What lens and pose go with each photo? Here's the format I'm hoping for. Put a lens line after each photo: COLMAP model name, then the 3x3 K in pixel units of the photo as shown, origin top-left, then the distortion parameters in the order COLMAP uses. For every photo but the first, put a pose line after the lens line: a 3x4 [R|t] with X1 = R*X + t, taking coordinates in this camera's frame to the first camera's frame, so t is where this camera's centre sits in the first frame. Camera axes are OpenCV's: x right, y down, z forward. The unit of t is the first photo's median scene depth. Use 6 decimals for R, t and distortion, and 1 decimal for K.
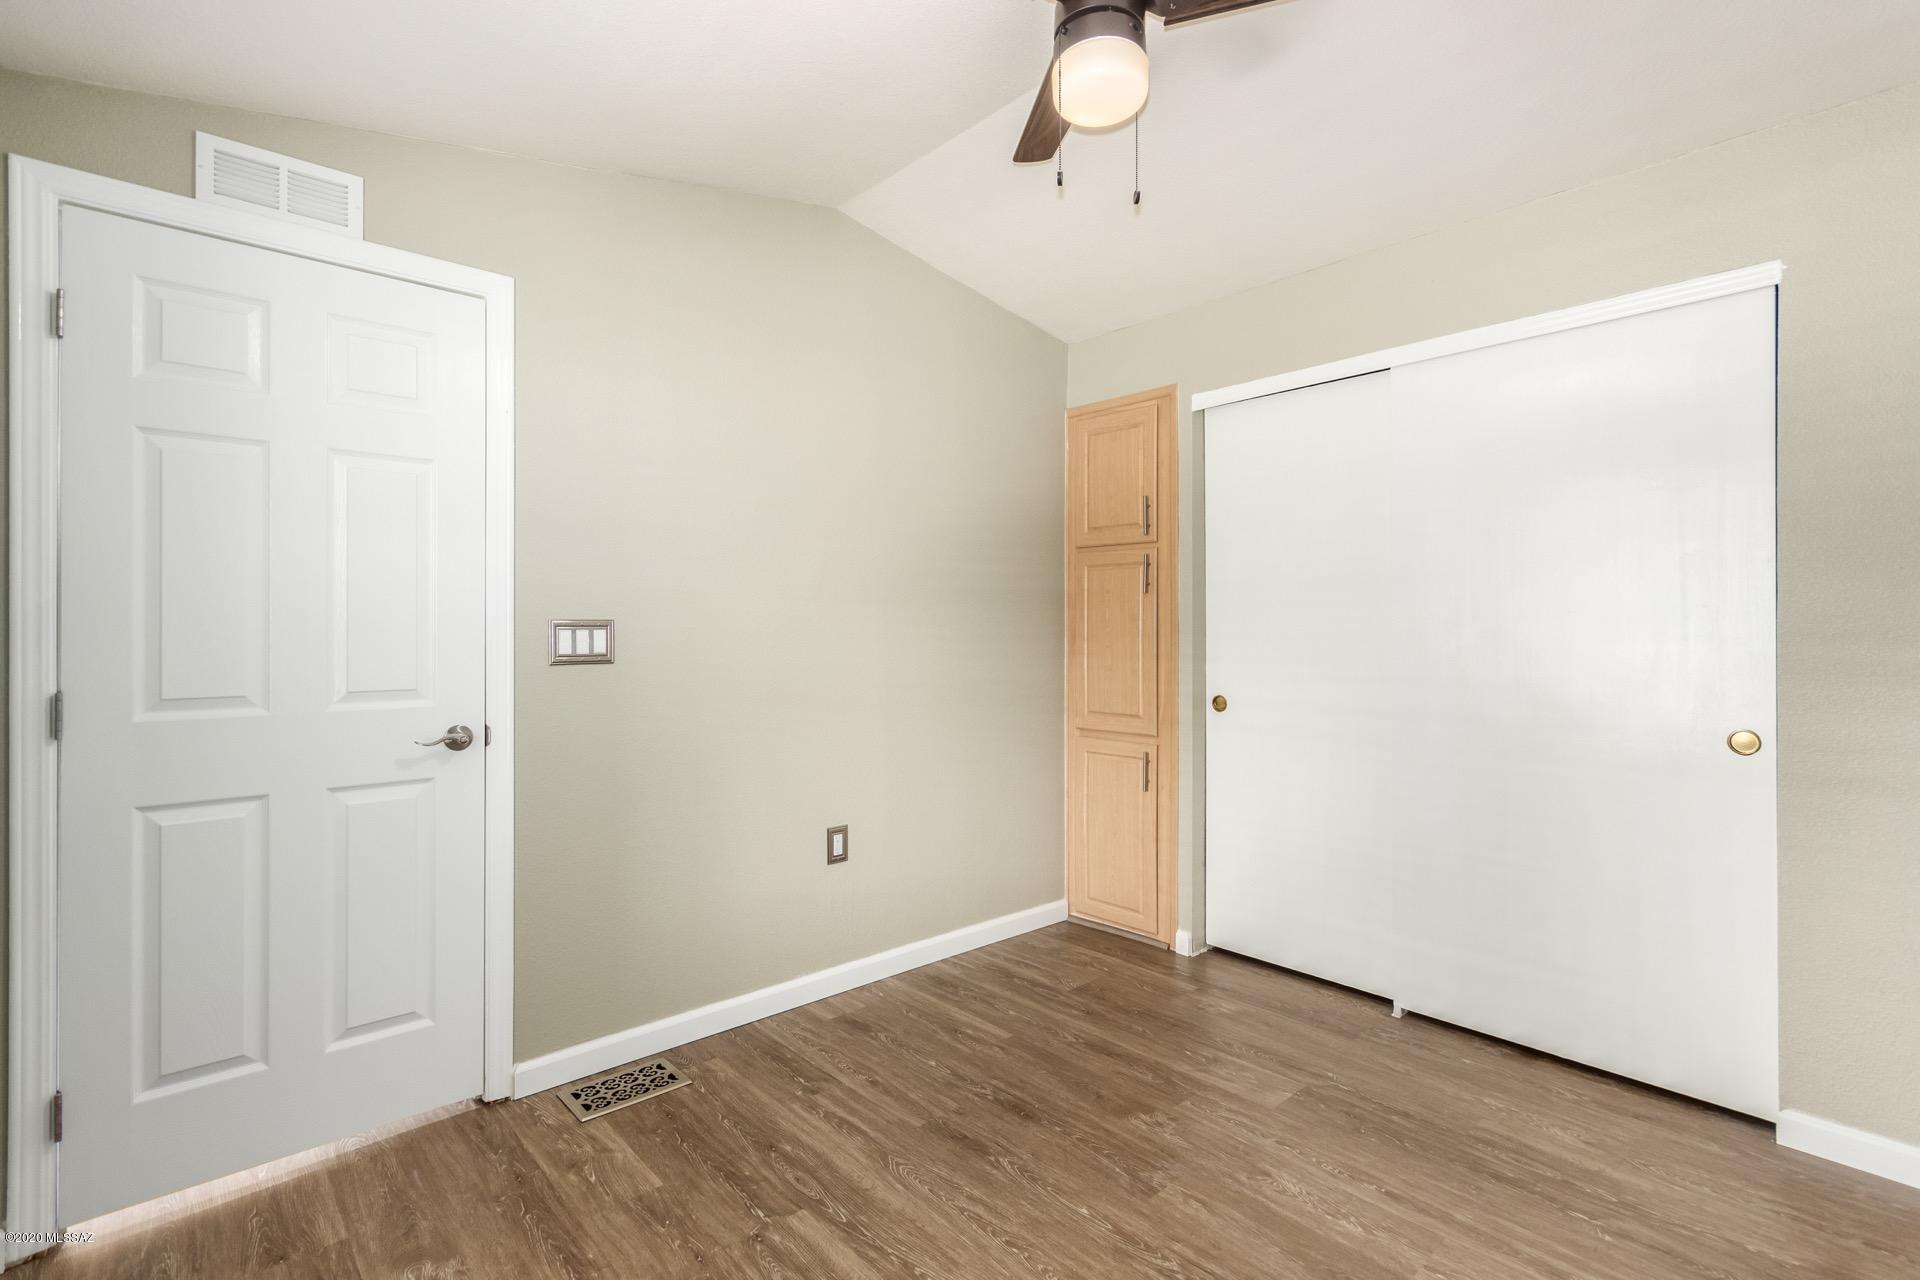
lens RADIAL K [[891.1, 0, 965.6], [0, 891.1, 629.1], [0, 0, 1]] dist [0.001292, 0.000537]
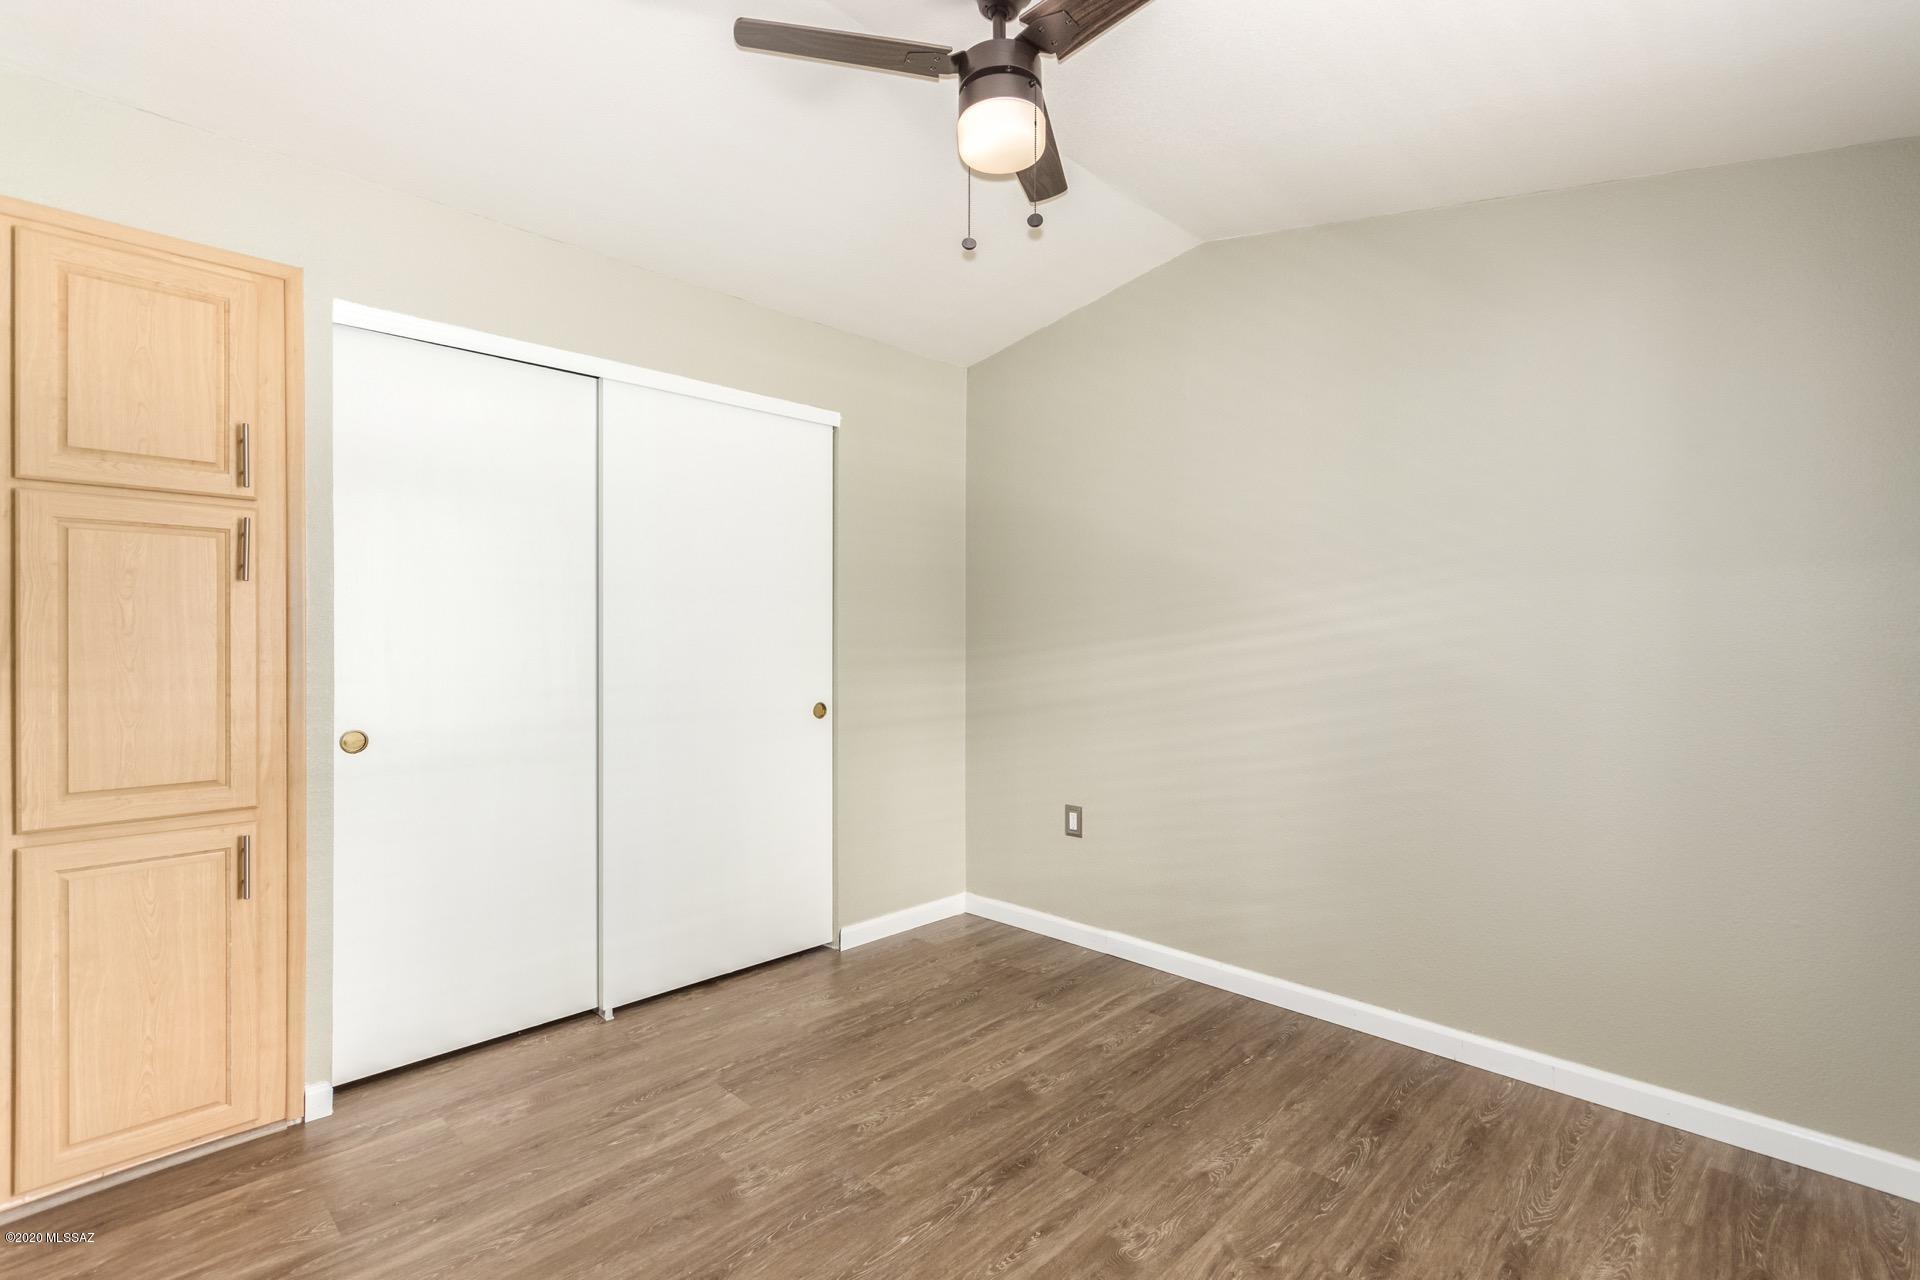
lens RADIAL K [[891.1, 0, 965.6], [0, 891.1, 629.1], [0, 0, 1]] dist [0.001292, 0.000537]
pose [[-0.066724, 0.007556, 0.997743, -0.616471], [-0.001120, 0.999970, -0.007648, -0.002294], [-0.997771, -0.001627, -0.066714, 0.730616]]
